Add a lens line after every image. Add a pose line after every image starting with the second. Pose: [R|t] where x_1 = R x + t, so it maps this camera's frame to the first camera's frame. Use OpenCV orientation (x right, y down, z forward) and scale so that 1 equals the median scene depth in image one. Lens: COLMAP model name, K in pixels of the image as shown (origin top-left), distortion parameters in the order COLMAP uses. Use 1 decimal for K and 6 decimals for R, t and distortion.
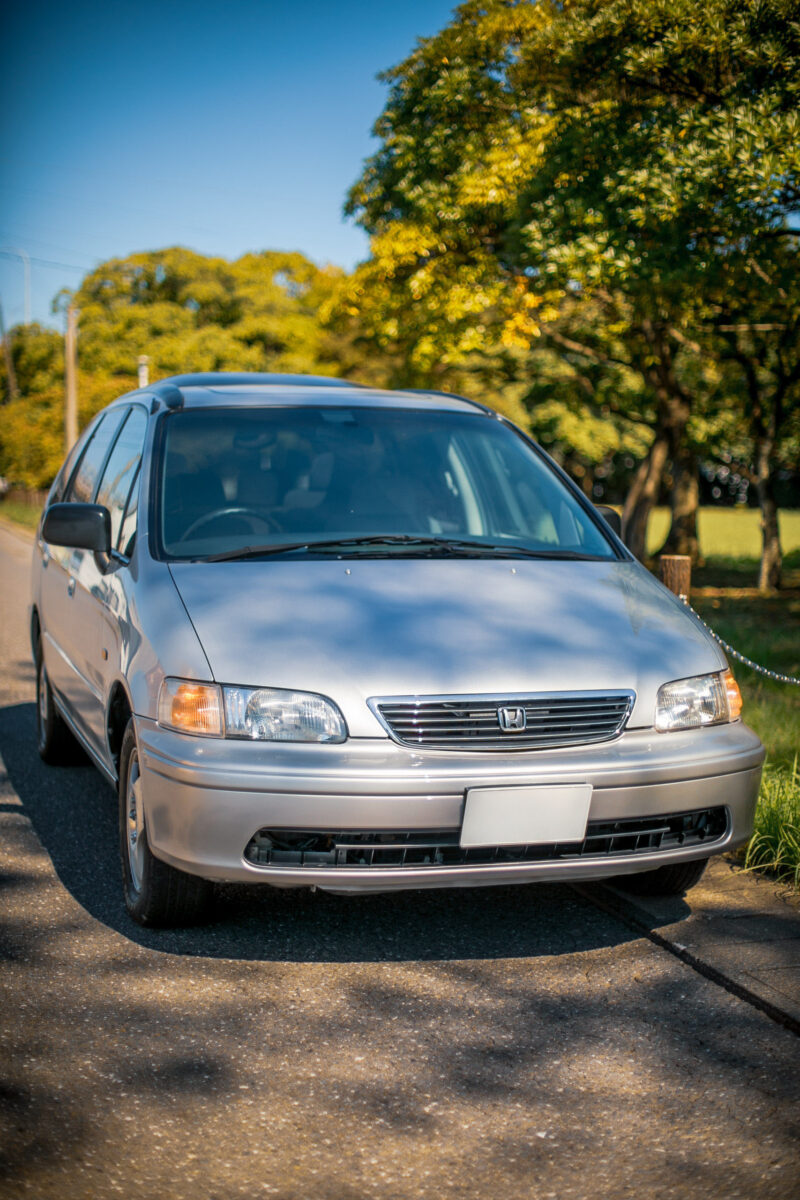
lens RADIAL K [[1738.1, 0, 396.5], [0, 1738.1, 605.0], [0, 0, 1]] dist [-0.118588, 0.000000]
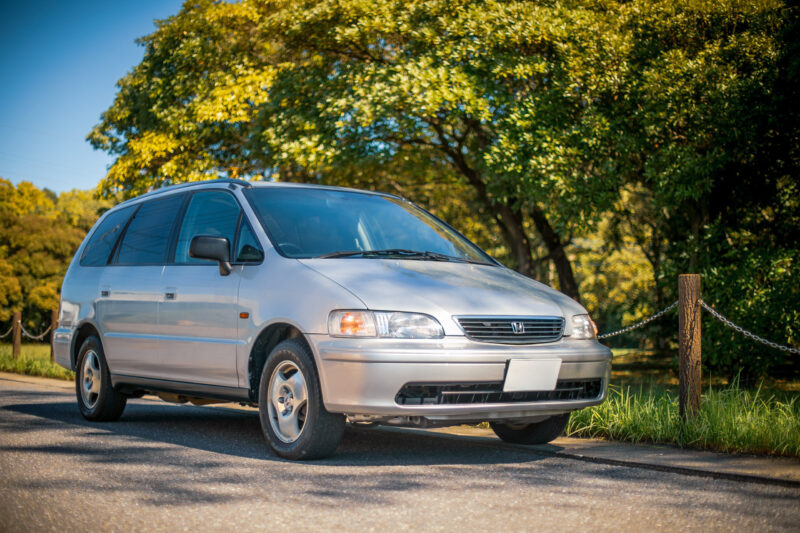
lens RADIAL K [[1158.7, 0, 398.9], [0, 1158.7, 265.1], [0, 0, 1]] dist [-0.118588, 0.000000]
pose [[0.947723, 0.013907, 0.318790, -0.170243], [0.028041, 0.991555, -0.126618, 0.056380], [-0.317859, 0.128938, 0.939330, -0.064467]]
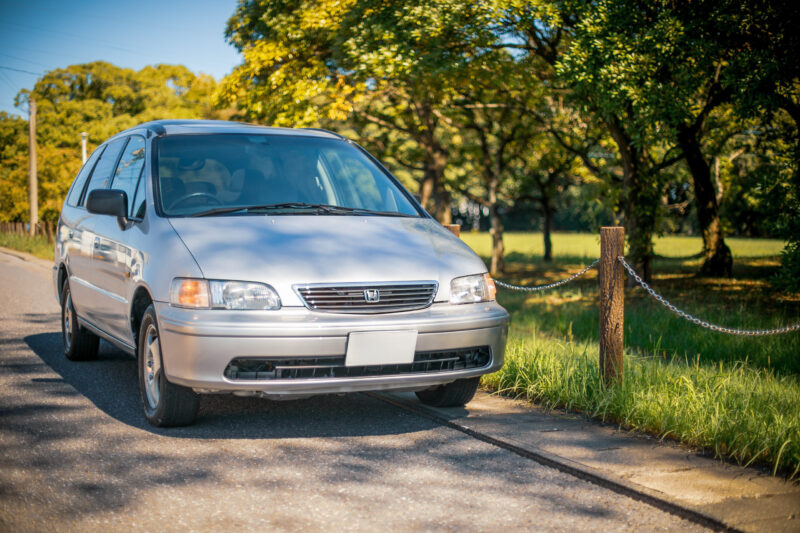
lens RADIAL K [[1158.7, 0, 403.0], [0, 1158.7, 264.3], [0, 0, 1]] dist [-0.118588, 0.000000]
pose [[0.990797, -0.014762, 0.134551, -0.022569], [0.019165, 0.999320, -0.031489, 0.025751], [-0.133995, 0.033778, 0.990406, -0.070428]]
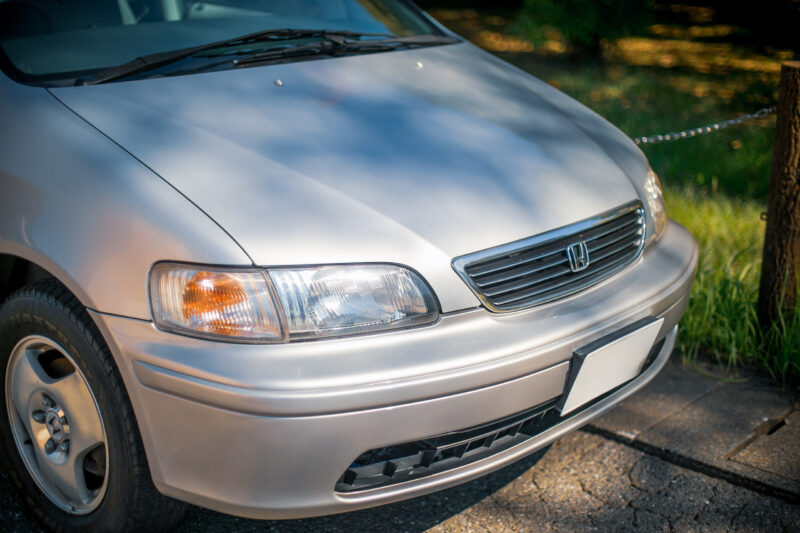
lens RADIAL K [[1158.7, 0, 400.5], [0, 1158.7, 267.1], [0, 0, 1]] dist [-0.118588, 0.000000]
pose [[0.845680, -0.154067, 0.510968, -0.109602], [0.035514, 0.971549, 0.234162, -0.024247], [-0.532507, -0.179879, 0.827091, 0.205753]]
